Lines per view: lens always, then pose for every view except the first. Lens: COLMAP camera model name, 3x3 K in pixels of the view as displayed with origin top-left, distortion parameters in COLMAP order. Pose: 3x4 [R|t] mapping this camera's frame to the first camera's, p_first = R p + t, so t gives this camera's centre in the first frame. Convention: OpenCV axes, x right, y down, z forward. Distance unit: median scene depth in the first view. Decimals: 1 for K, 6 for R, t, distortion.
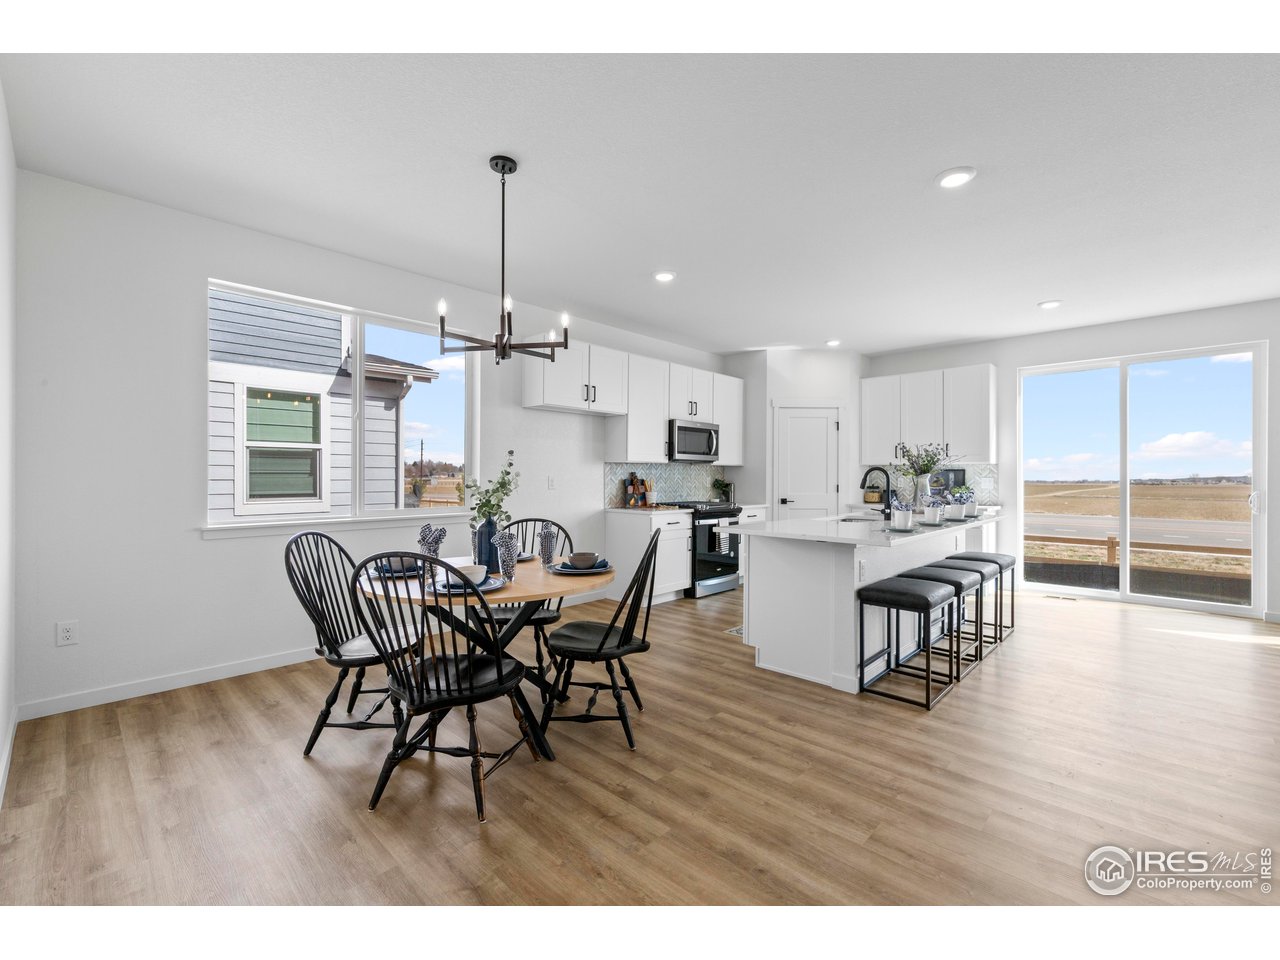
lens RADIAL K [[555.2, 0, 638.2], [0, 555.2, 477.9], [0, 0, 1]] dist [0.000929, -0.000026]
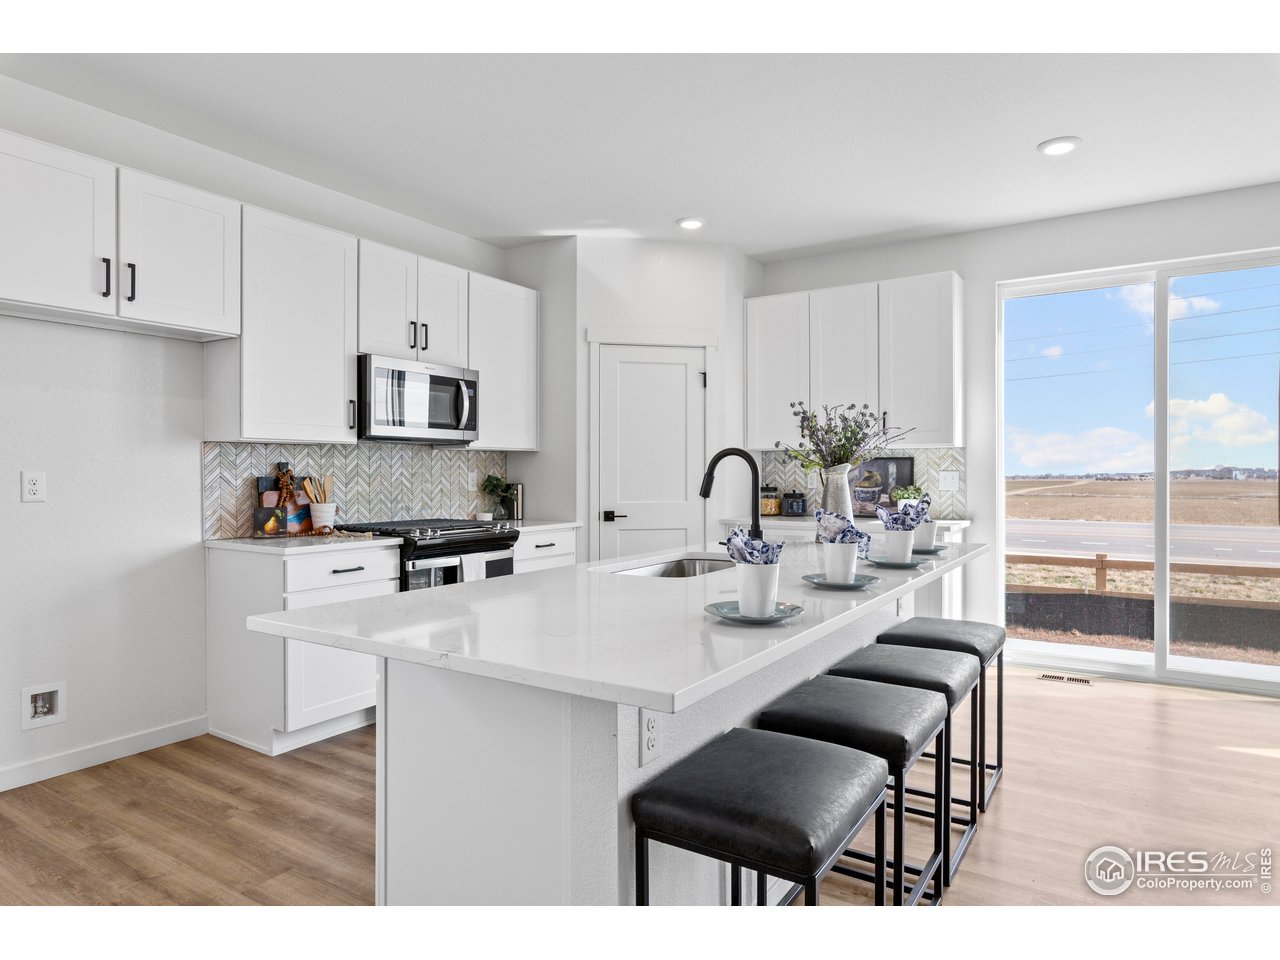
lens RADIAL K [[767.5, 0, 640.3], [0, 767.5, 479.4], [0, 0, 1]] dist [-0.000737, 0.001617]
pose [[0.982219, -0.005216, 0.187666, 0.170490], [0.003870, 0.999964, 0.007539, 0.000587], [-0.187699, -0.006679, 0.982204, 0.288265]]
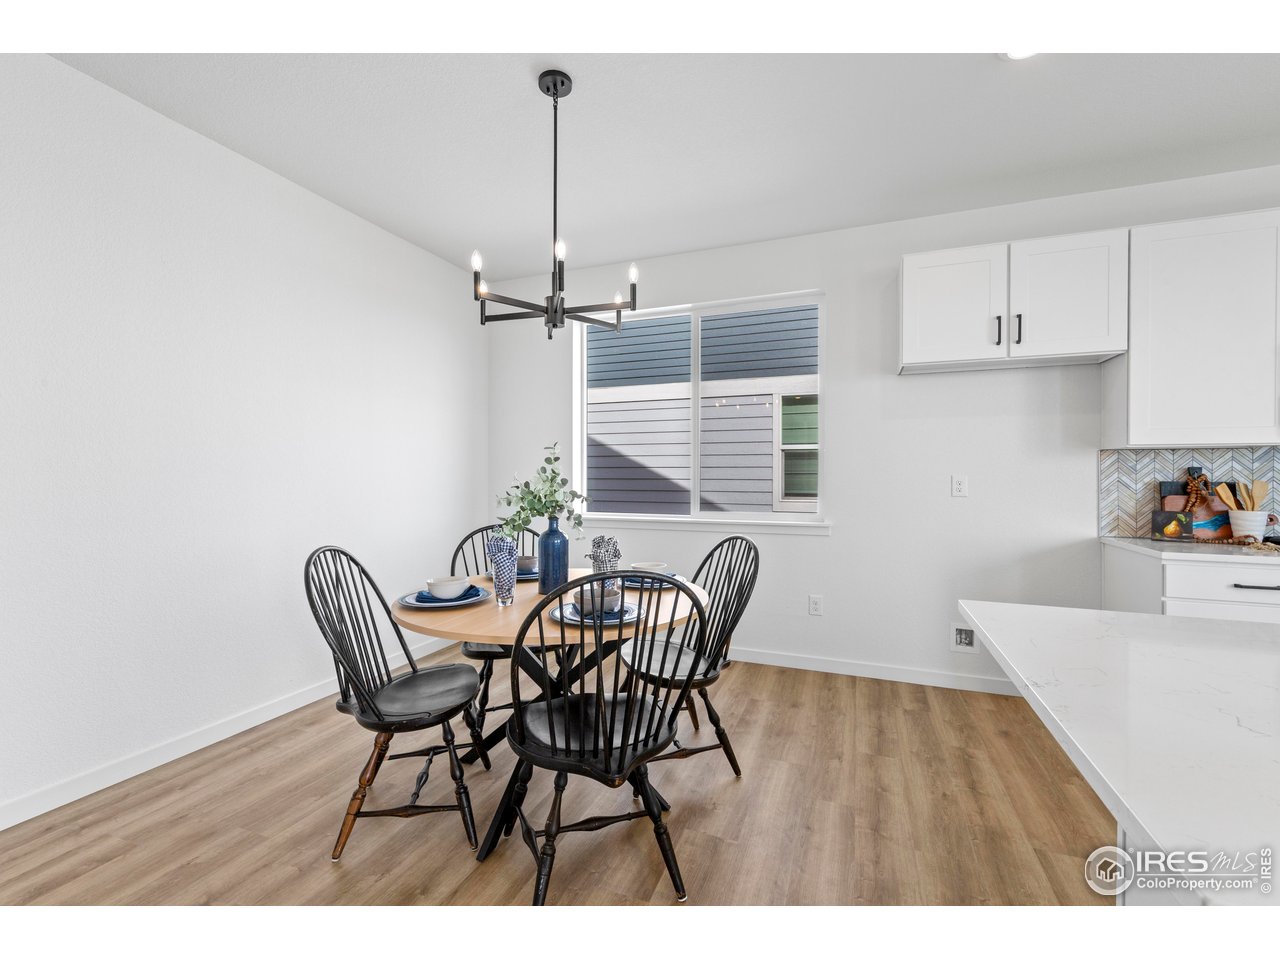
lens RADIAL K [[555.2, 0, 641.8], [0, 555.2, 475.0], [0, 0, 1]] dist [0.000929, -0.000026]
pose [[0.384825, -0.002691, -0.922985, 0.250097], [-0.005664, 0.999970, -0.005277, 0.001725], [0.922972, 0.007258, 0.384799, 0.374793]]
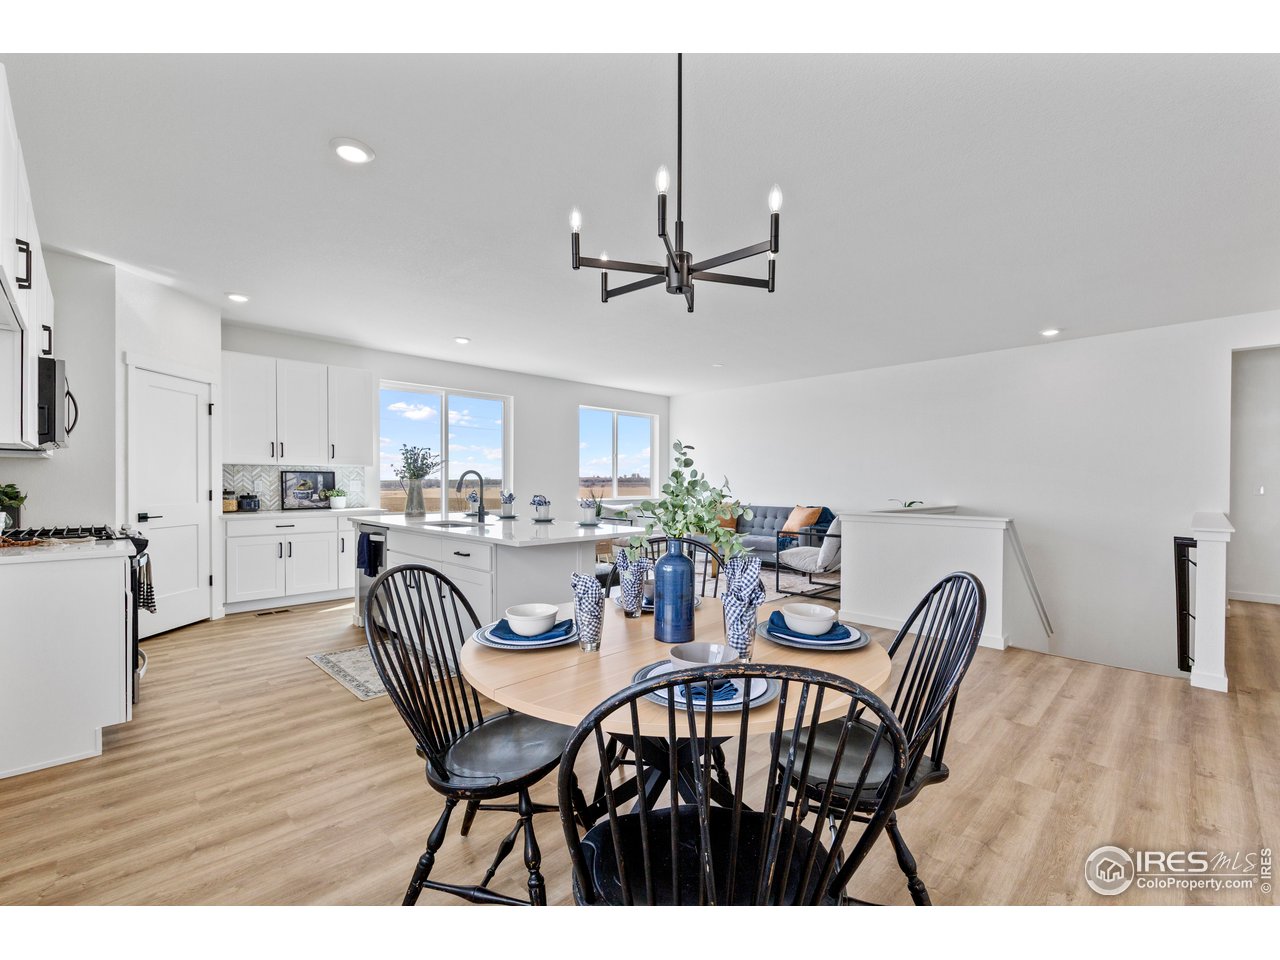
lens RADIAL K [[555.2, 0, 644.2], [0, 555.2, 488.7], [0, 0, 1]] dist [0.000929, -0.000026]
pose [[0.013307, -0.014089, 0.999812, -0.405217], [-0.000197, 0.999901, 0.014092, 0.000516], [-0.999911, -0.000385, 0.013303, 0.477004]]
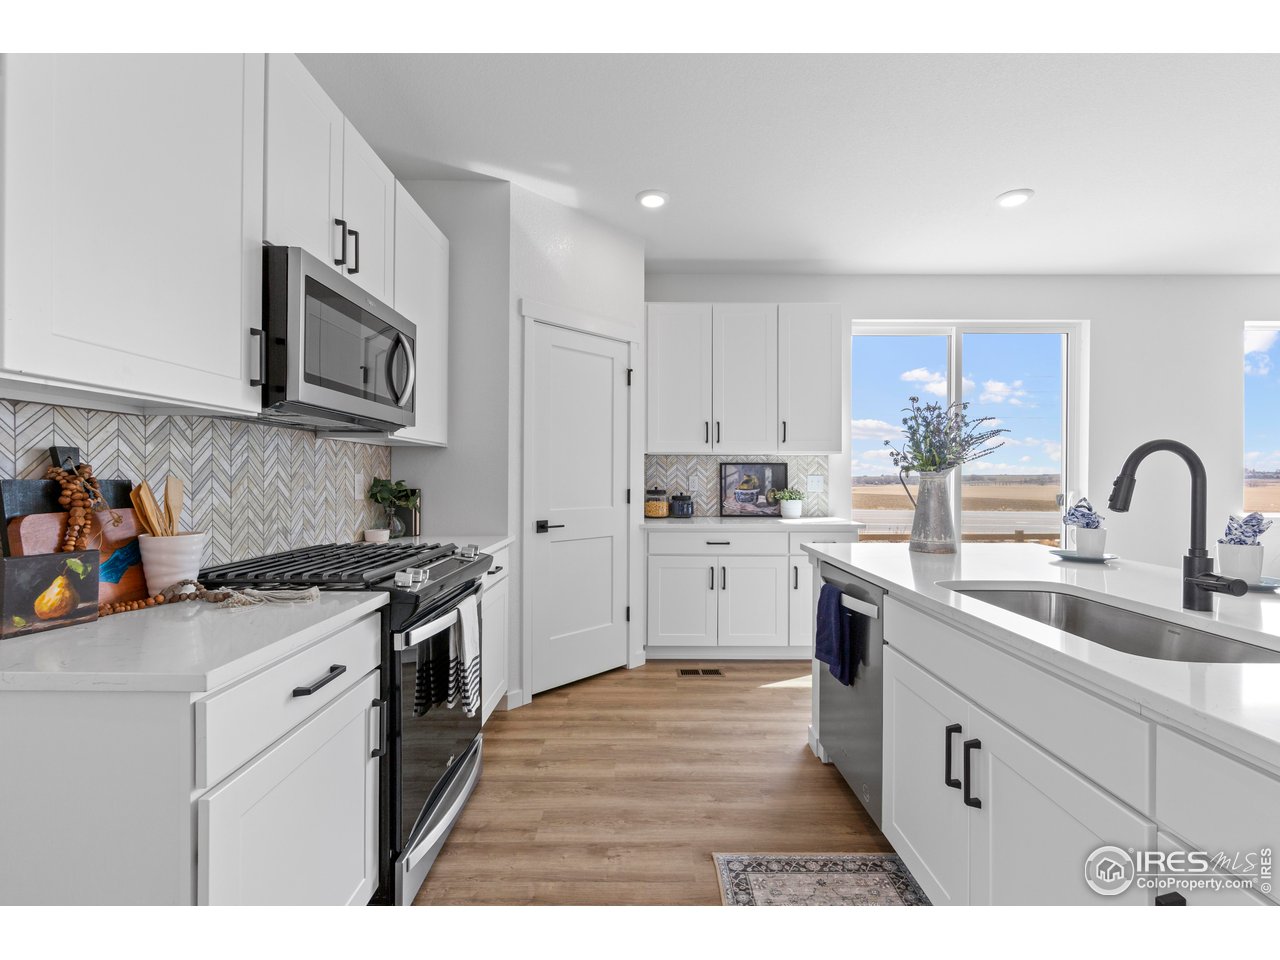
lens RADIAL K [[555.2, 0, 638.4], [0, 555.2, 478.8], [0, 0, 1]] dist [0.000929, -0.000026]
pose [[0.720532, -0.002683, 0.693416, 0.002259], [-0.000076, 0.999992, 0.003948, 0.000971], [-0.693422, -0.002898, 0.720526, 0.693375]]
